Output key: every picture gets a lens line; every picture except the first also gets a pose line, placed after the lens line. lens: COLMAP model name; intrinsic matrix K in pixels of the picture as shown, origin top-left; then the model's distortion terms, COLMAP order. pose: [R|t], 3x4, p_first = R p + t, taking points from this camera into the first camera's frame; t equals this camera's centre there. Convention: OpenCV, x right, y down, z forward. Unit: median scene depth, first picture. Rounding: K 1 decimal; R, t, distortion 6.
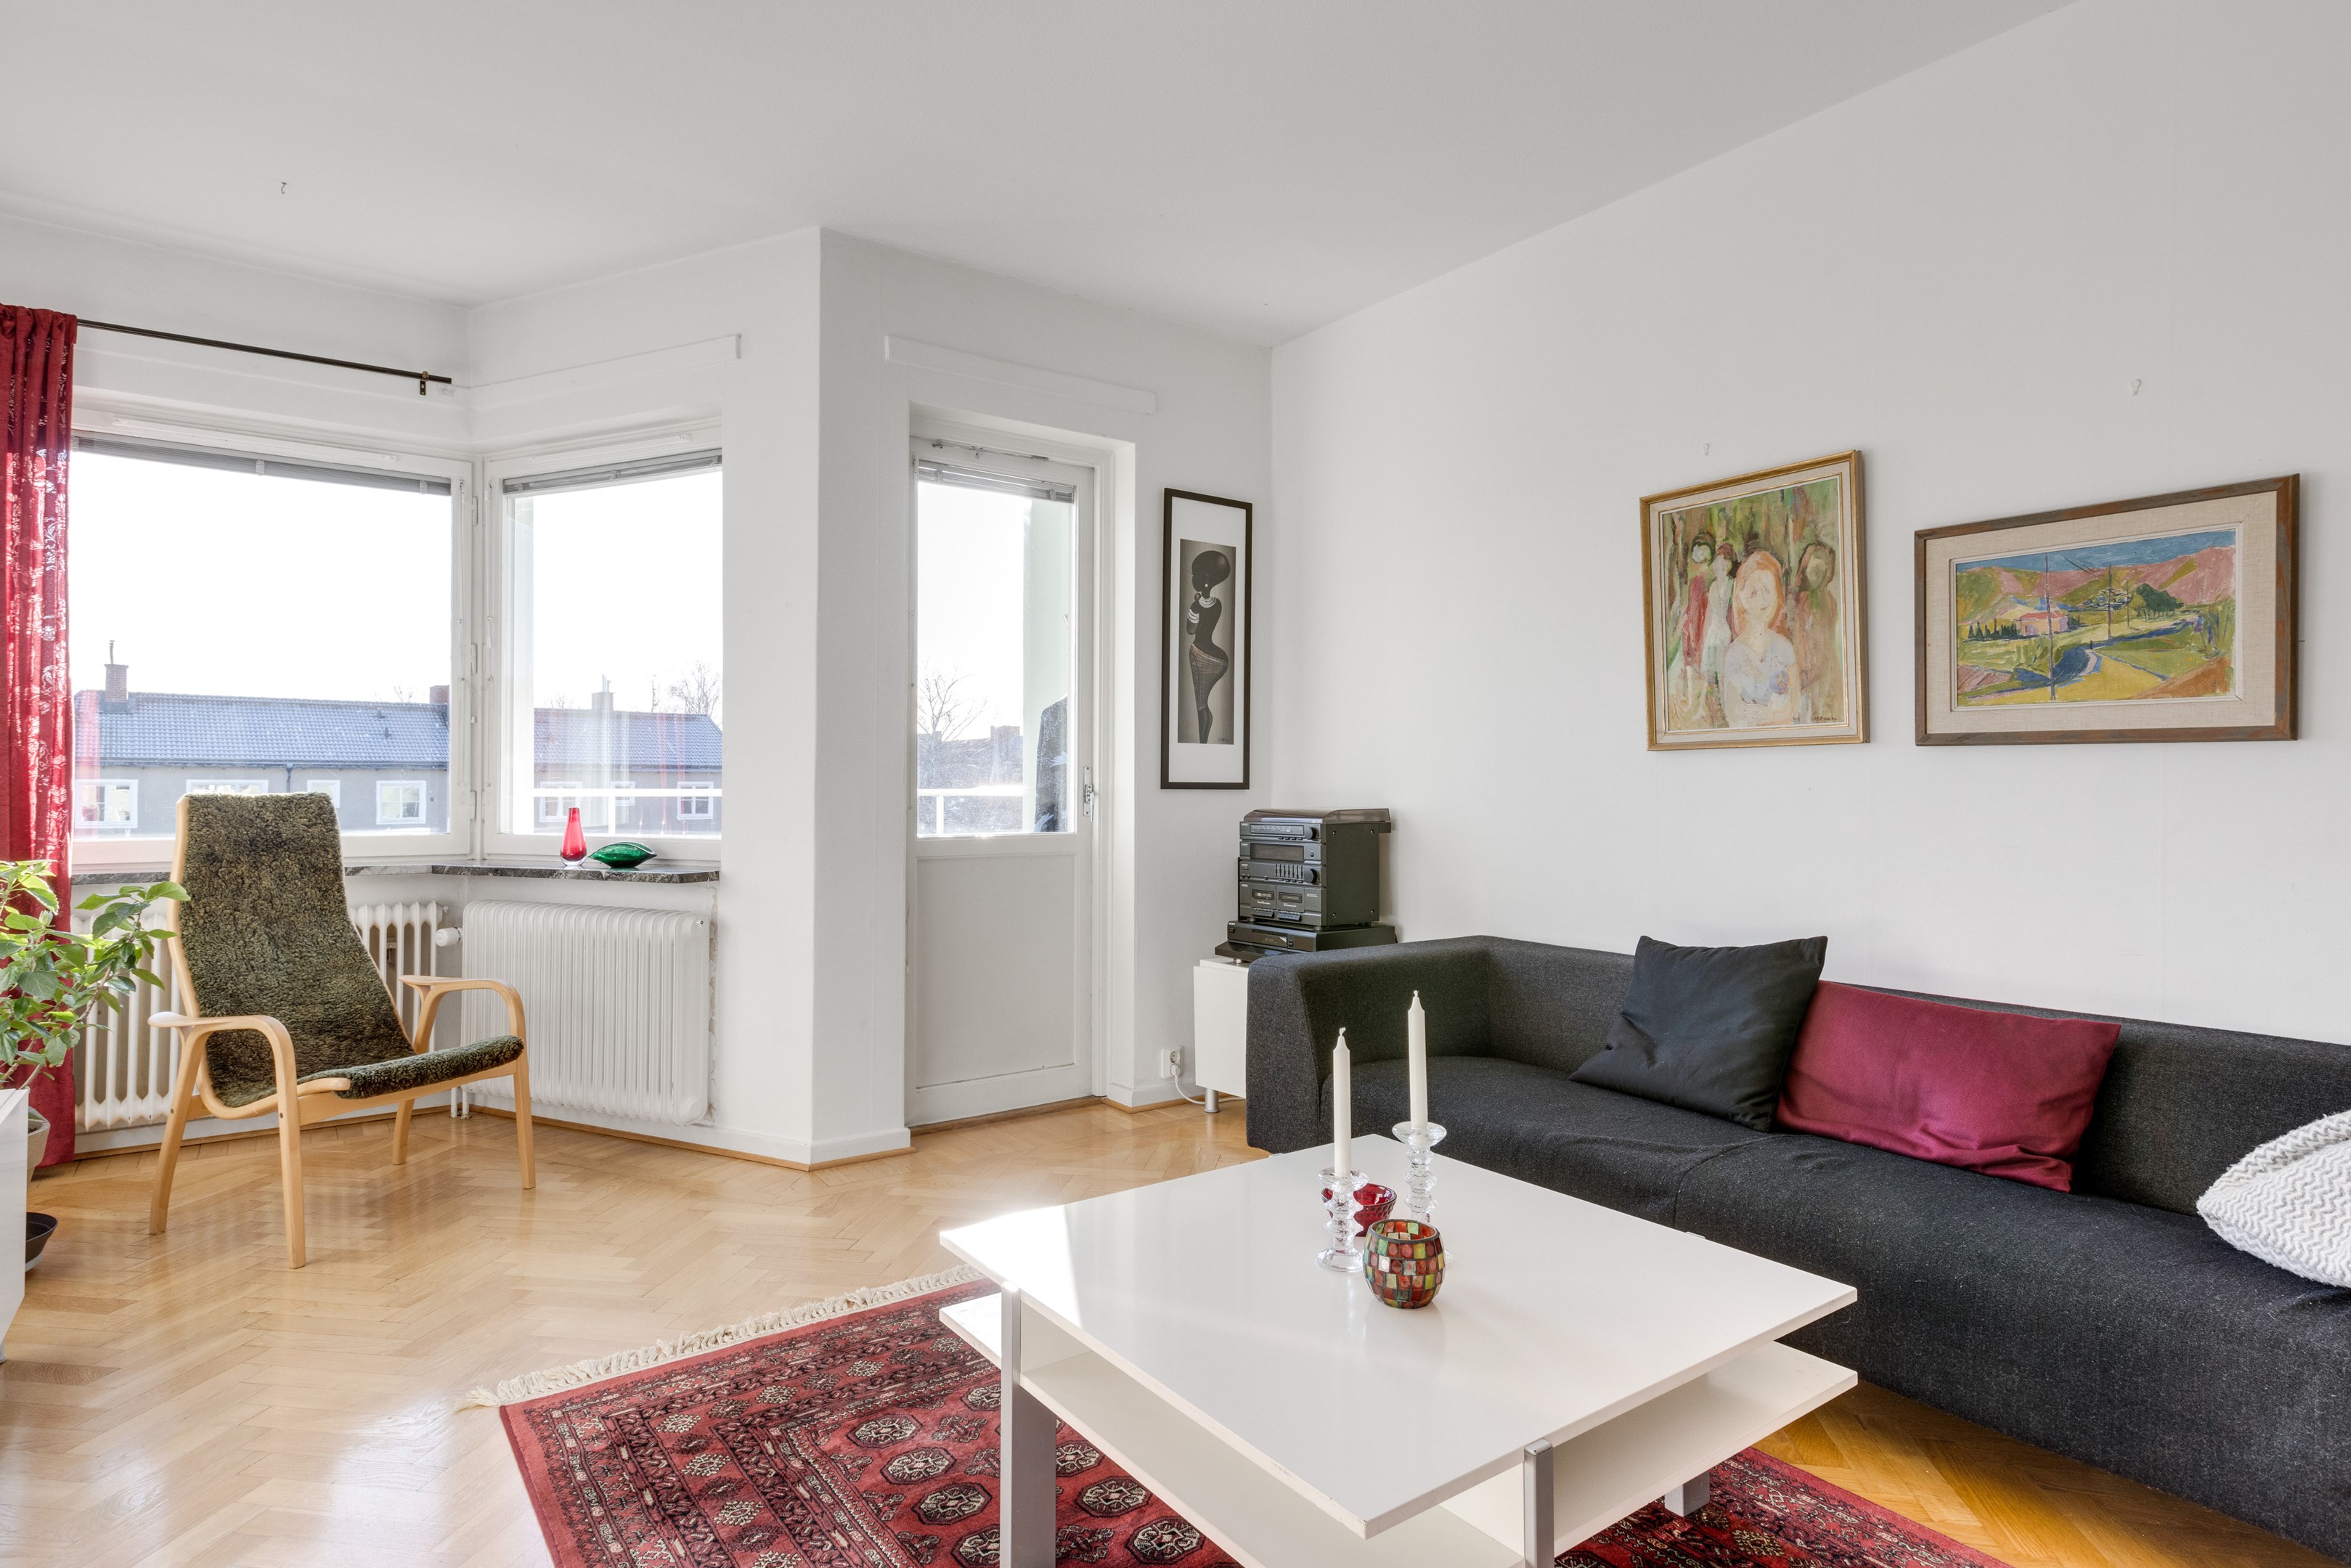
lens RADIAL K [[1250.0, 0, 1194.5], [0, 1250.0, 785.1], [0, 0, 1]] dist [0.001903, -0.000835]
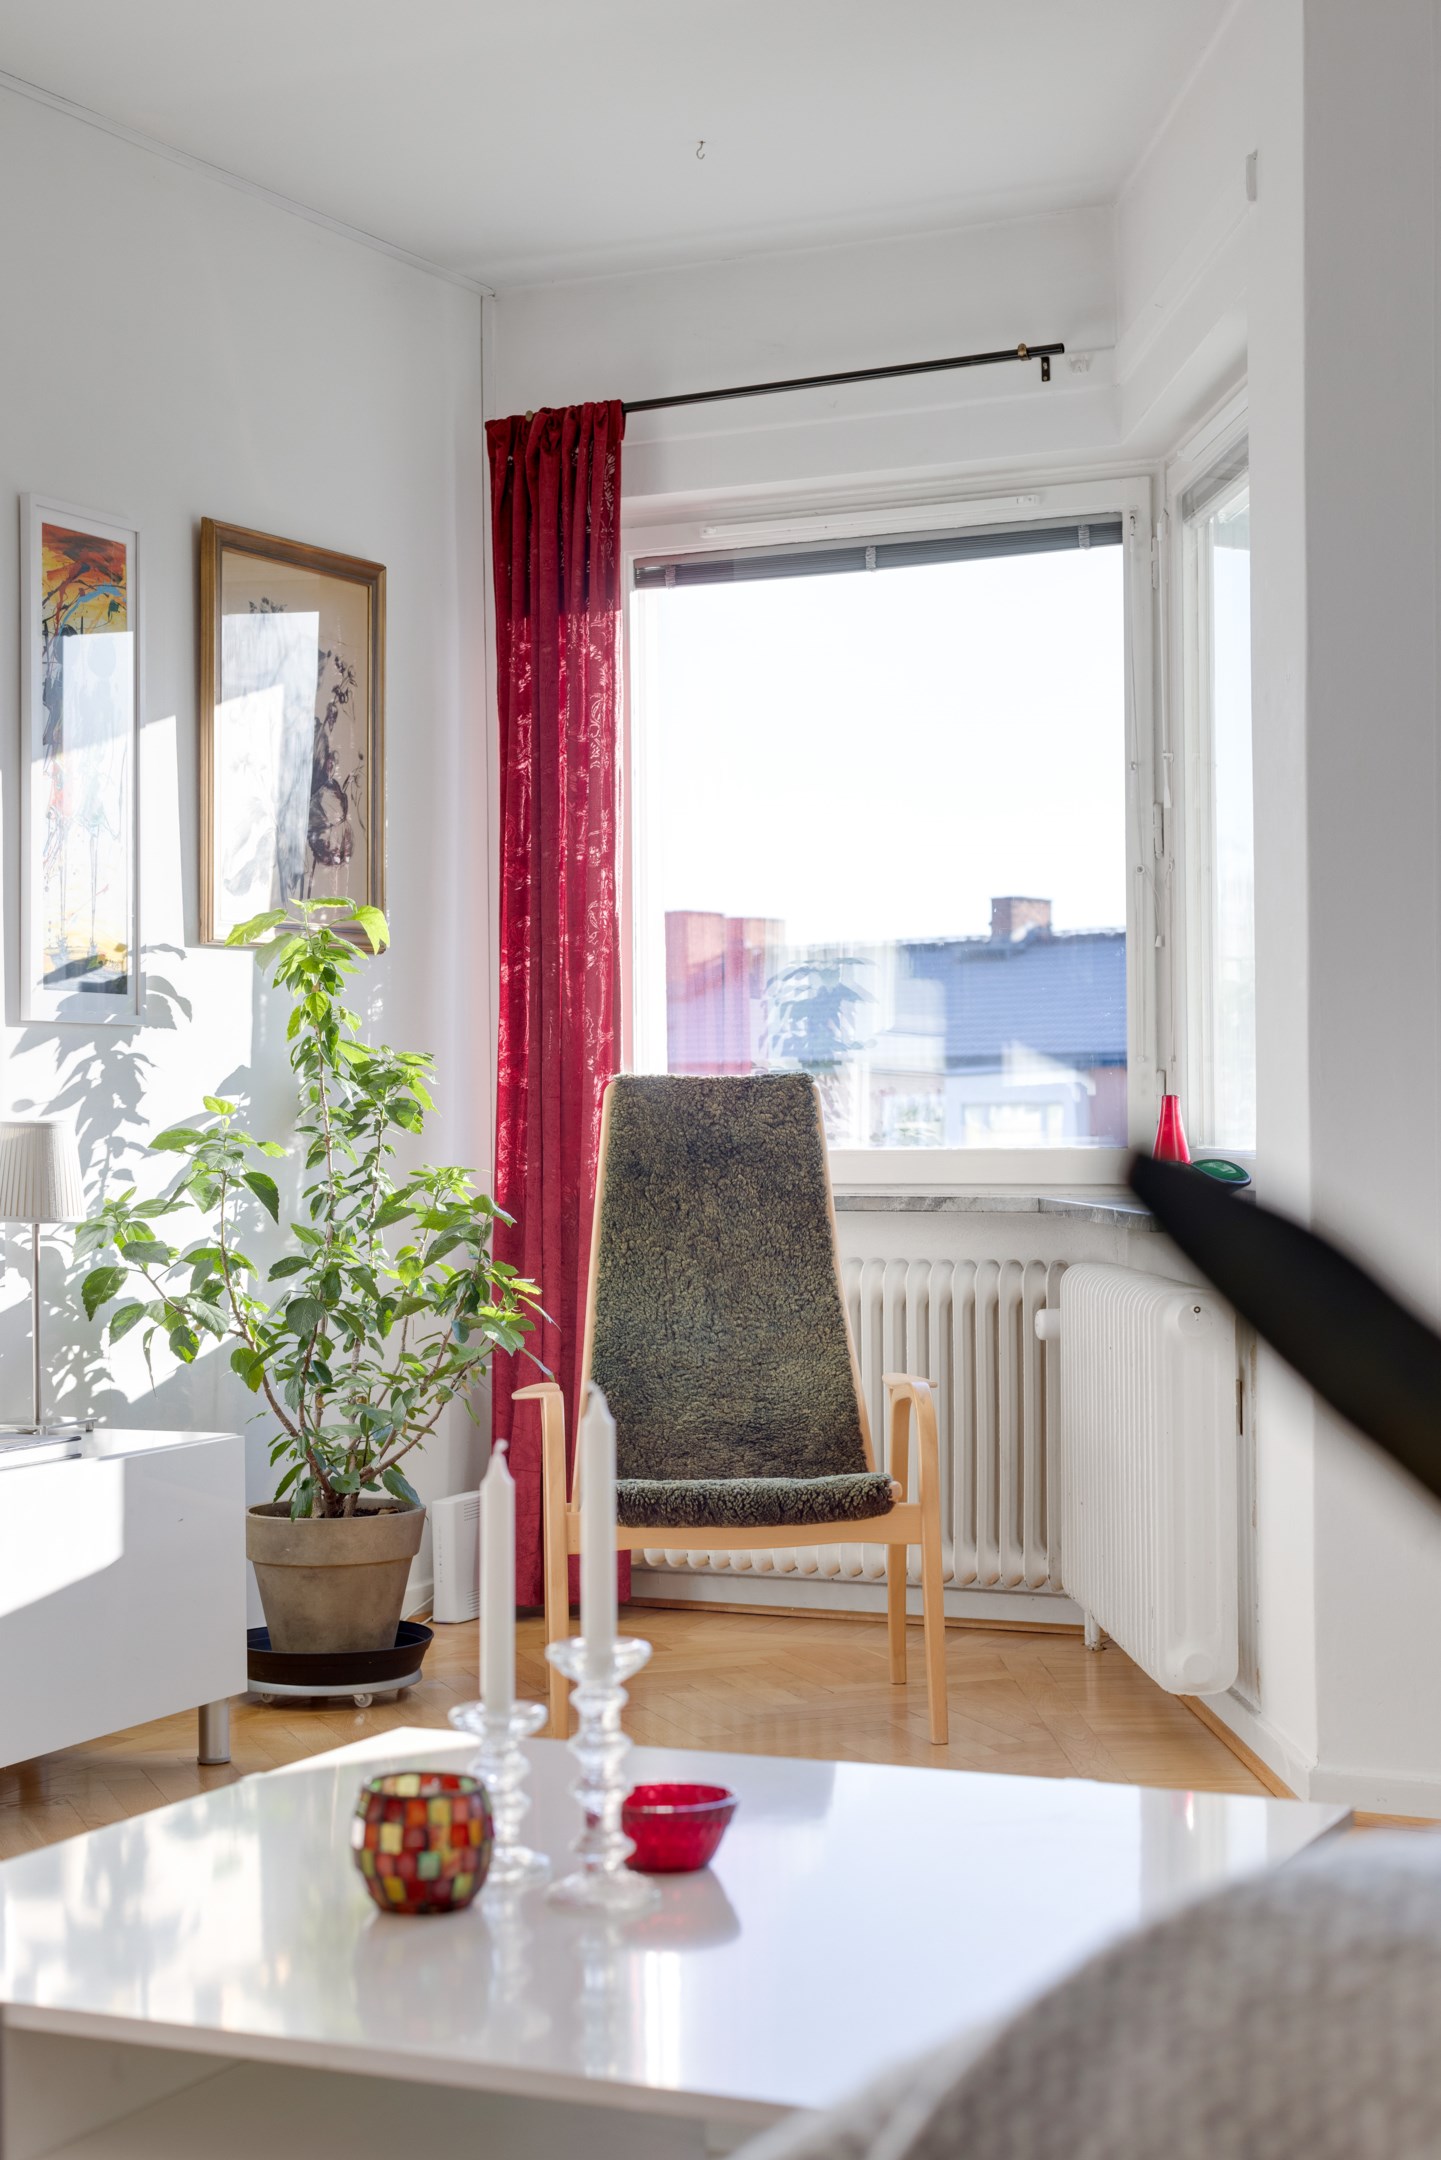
lens RADIAL K [[3164.7, 0, 723.5], [0, 3164.7, 1087.0], [0, 0, 1]] dist [0.074592, 0.000000]
pose [[0.472420, -0.013279, -0.881274, 0.613271], [0.015677, 0.999855, -0.006662, 0.020152], [0.881234, -0.010669, 0.472559, 0.180720]]
